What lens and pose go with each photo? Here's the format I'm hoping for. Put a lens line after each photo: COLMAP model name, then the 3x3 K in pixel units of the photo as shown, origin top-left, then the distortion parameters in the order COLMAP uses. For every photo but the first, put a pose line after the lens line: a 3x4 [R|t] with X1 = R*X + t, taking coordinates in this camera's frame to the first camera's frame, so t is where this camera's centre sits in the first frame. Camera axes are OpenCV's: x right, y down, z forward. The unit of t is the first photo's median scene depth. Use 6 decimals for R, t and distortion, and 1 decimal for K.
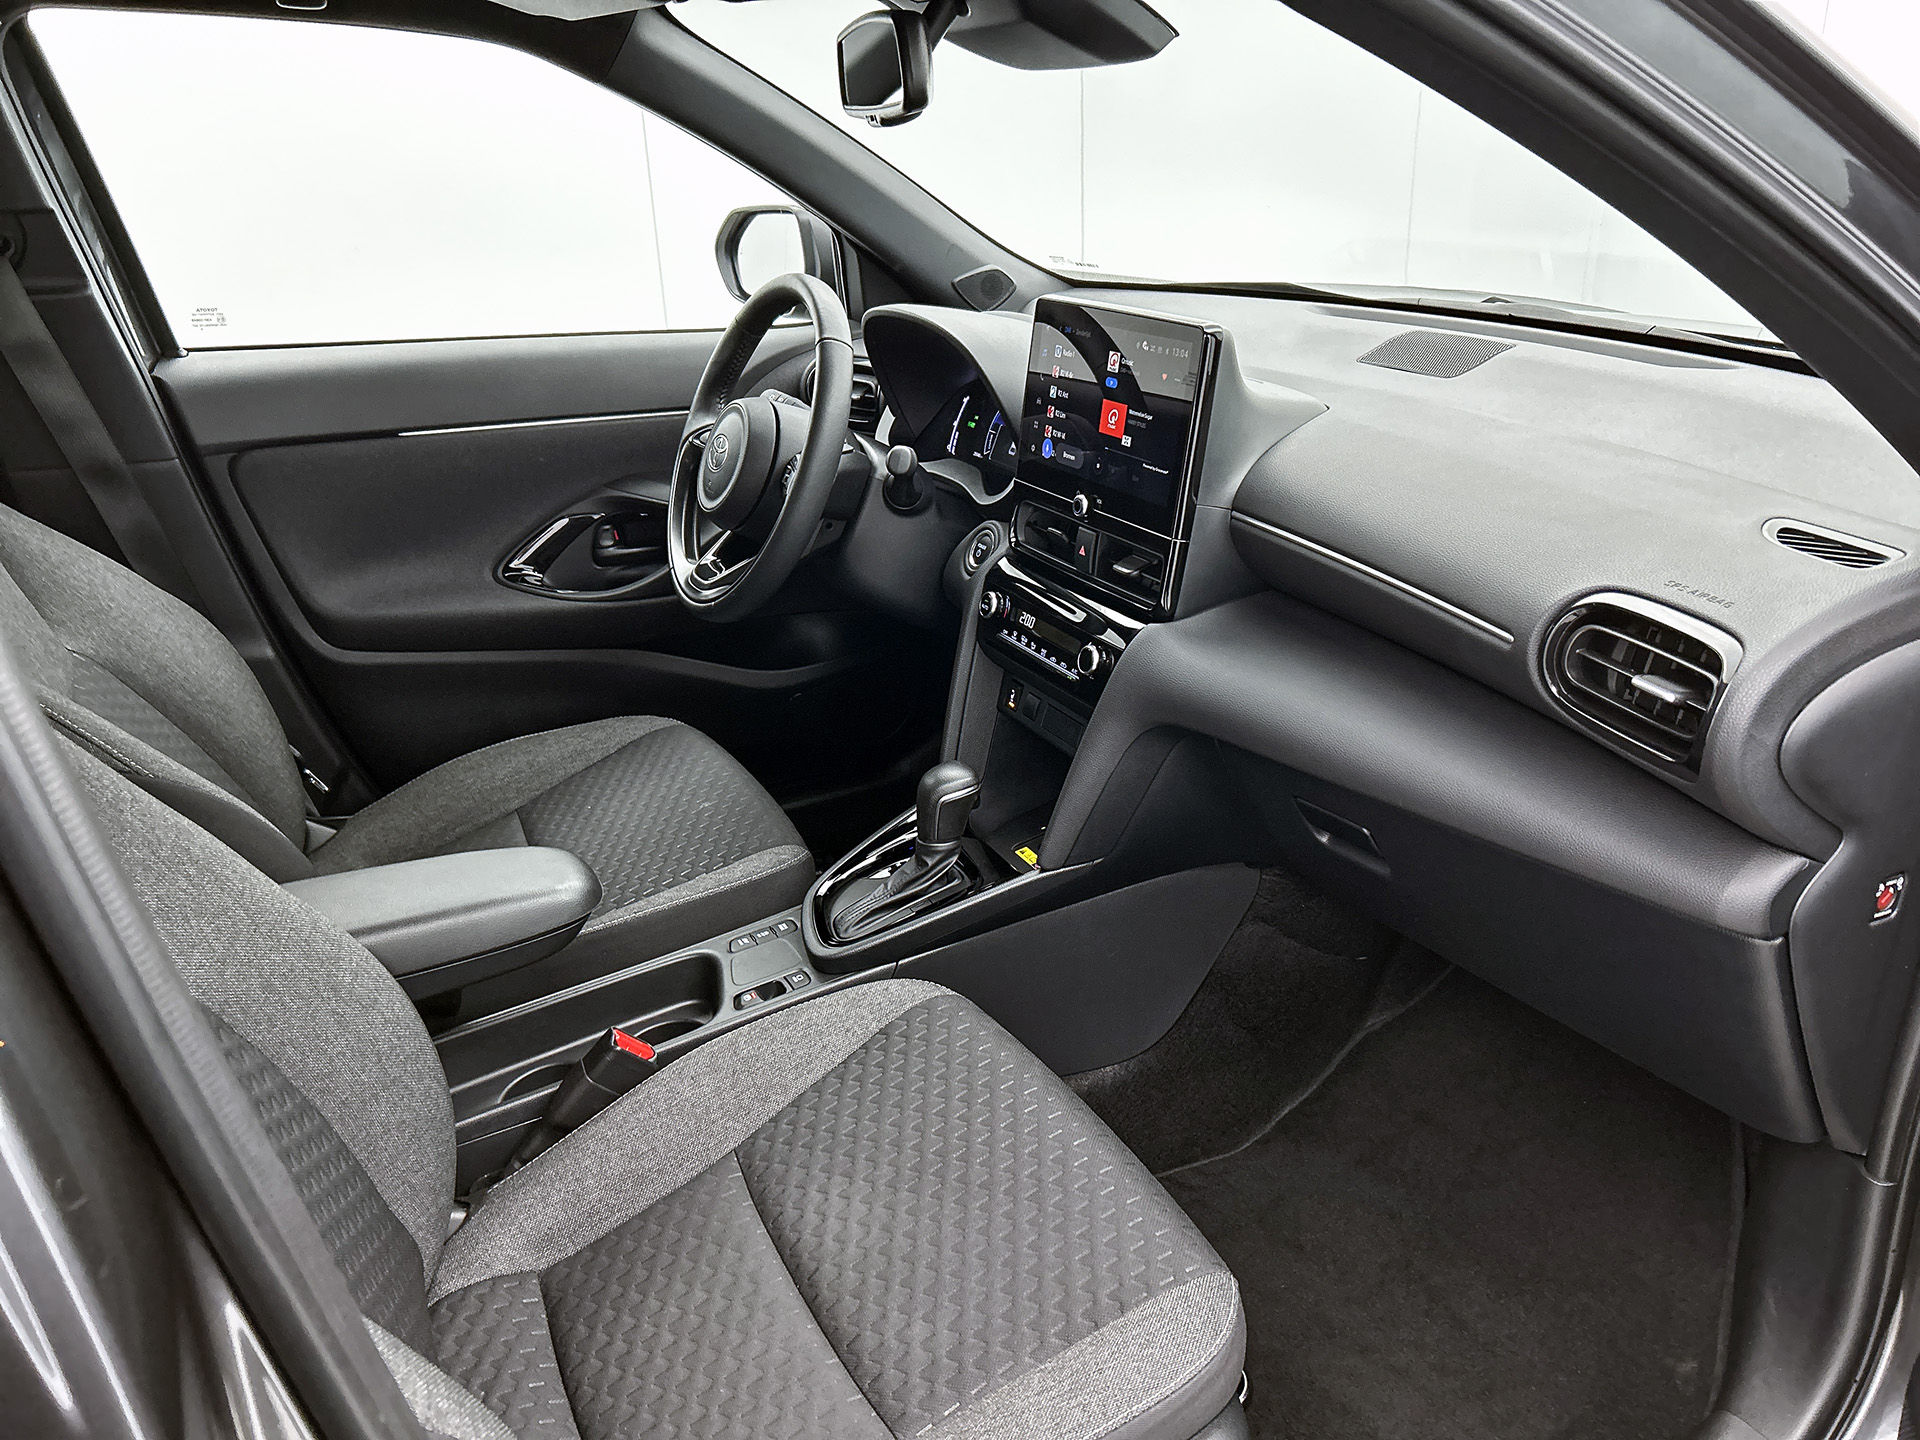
lens RADIAL K [[1403.9, 0, 957.9], [0, 1403.9, 730.5], [0, 0, 1]] dist [0.017079, -0.046369]
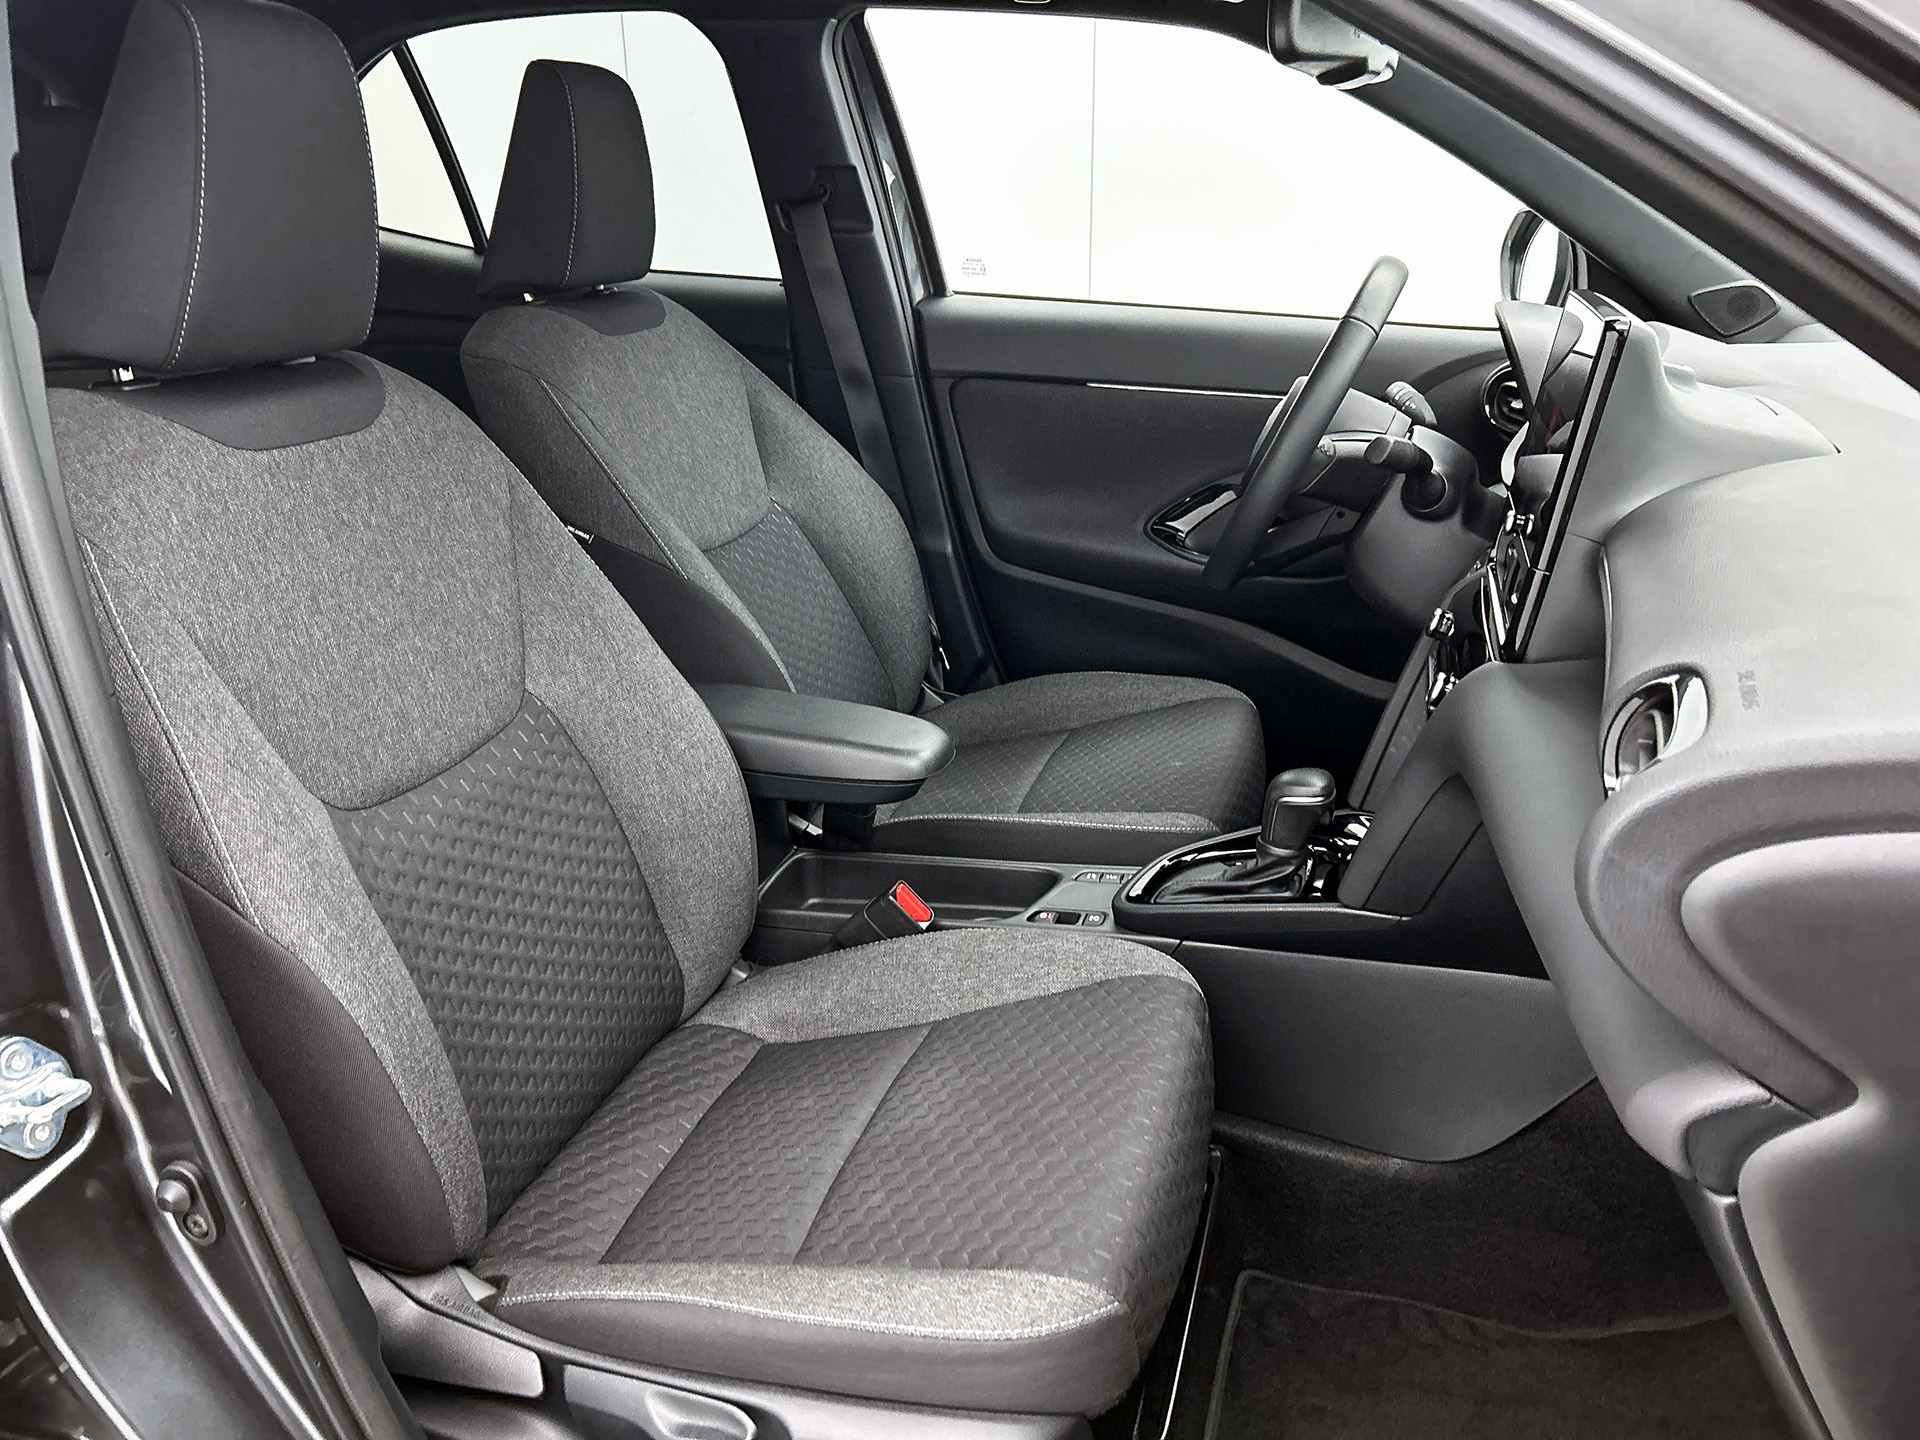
lens RADIAL K [[1403.9, 0, 957.9], [0, 1403.9, 730.5], [0, 0, 1]] dist [0.017079, -0.046369]
pose [[0.727484, 0.272226, -0.629810, 0.355445], [-0.285220, 0.954839, 0.083262, -0.009865], [0.624033, 0.119063, 0.772274, 0.106259]]
